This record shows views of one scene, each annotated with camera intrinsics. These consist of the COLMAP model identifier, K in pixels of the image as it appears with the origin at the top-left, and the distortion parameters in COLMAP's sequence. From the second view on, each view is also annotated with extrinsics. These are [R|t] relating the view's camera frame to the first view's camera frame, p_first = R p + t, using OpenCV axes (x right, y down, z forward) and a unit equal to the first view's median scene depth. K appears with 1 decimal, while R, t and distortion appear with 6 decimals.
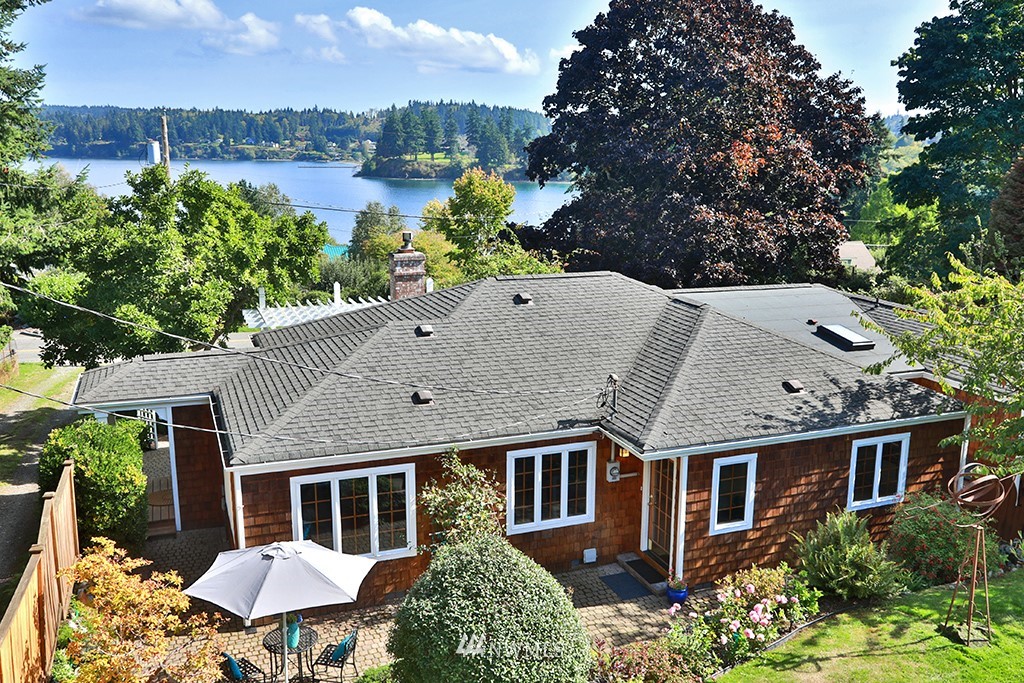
lens RADIAL K [[868.4, 0, 514.0], [0, 868.4, 334.3], [0, 0, 1]] dist [-0.028627, 0.018274]
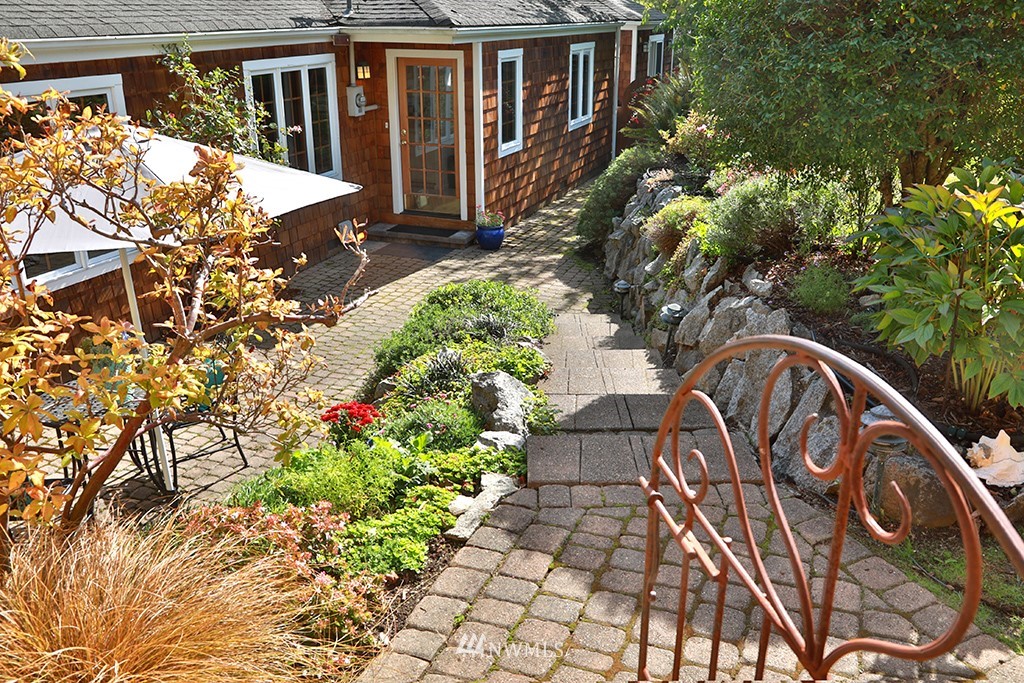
lens RADIAL K [[868.4, 0, 510.2], [0, 868.4, 336.4], [0, 0, 1]] dist [-0.028627, 0.018274]
pose [[0.687364, -0.265563, 0.676023, -0.321651], [0.148001, 0.962443, 0.227594, 0.199887], [-0.711075, -0.056387, 0.700852, 0.413099]]
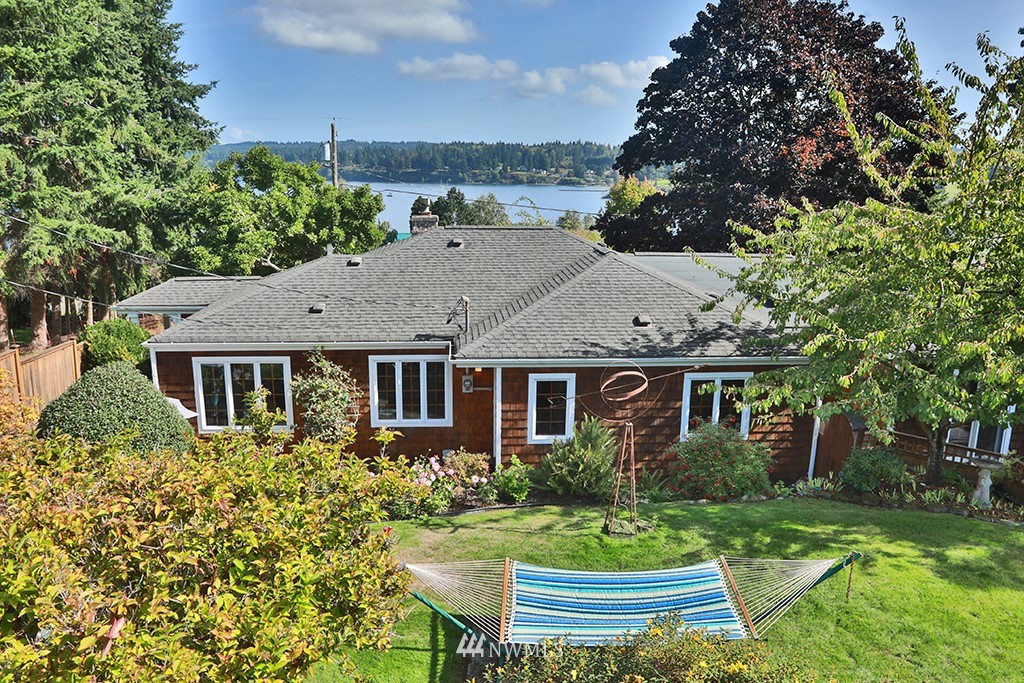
lens RADIAL K [[747.3, 0, 519.8], [0, 747.3, 342.9], [0, 0, 1]] dist [-0.086183, 0.040394]
pose [[0.956680, 0.064167, -0.283982, 0.457158], [-0.061190, 0.997939, 0.019353, 0.080920], [0.284639, -0.001137, 0.958634, 0.072958]]
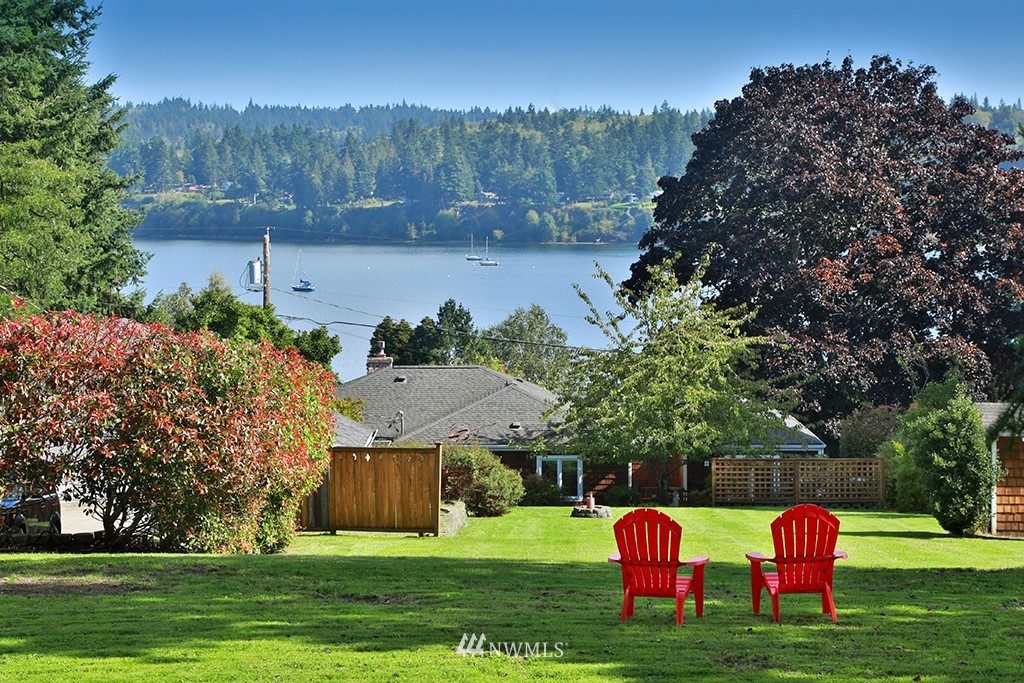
lens RADIAL K [[2493.4, 0, 508.6], [0, 2493.4, 344.7], [0, 0, 1]] dist [0.364423, 0.000000]
pose [[0.927125, 0.004971, -0.374719, 2.149079], [-0.063631, 0.987481, -0.144335, 0.611659], [0.369311, 0.157660, 0.915835, -3.465860]]
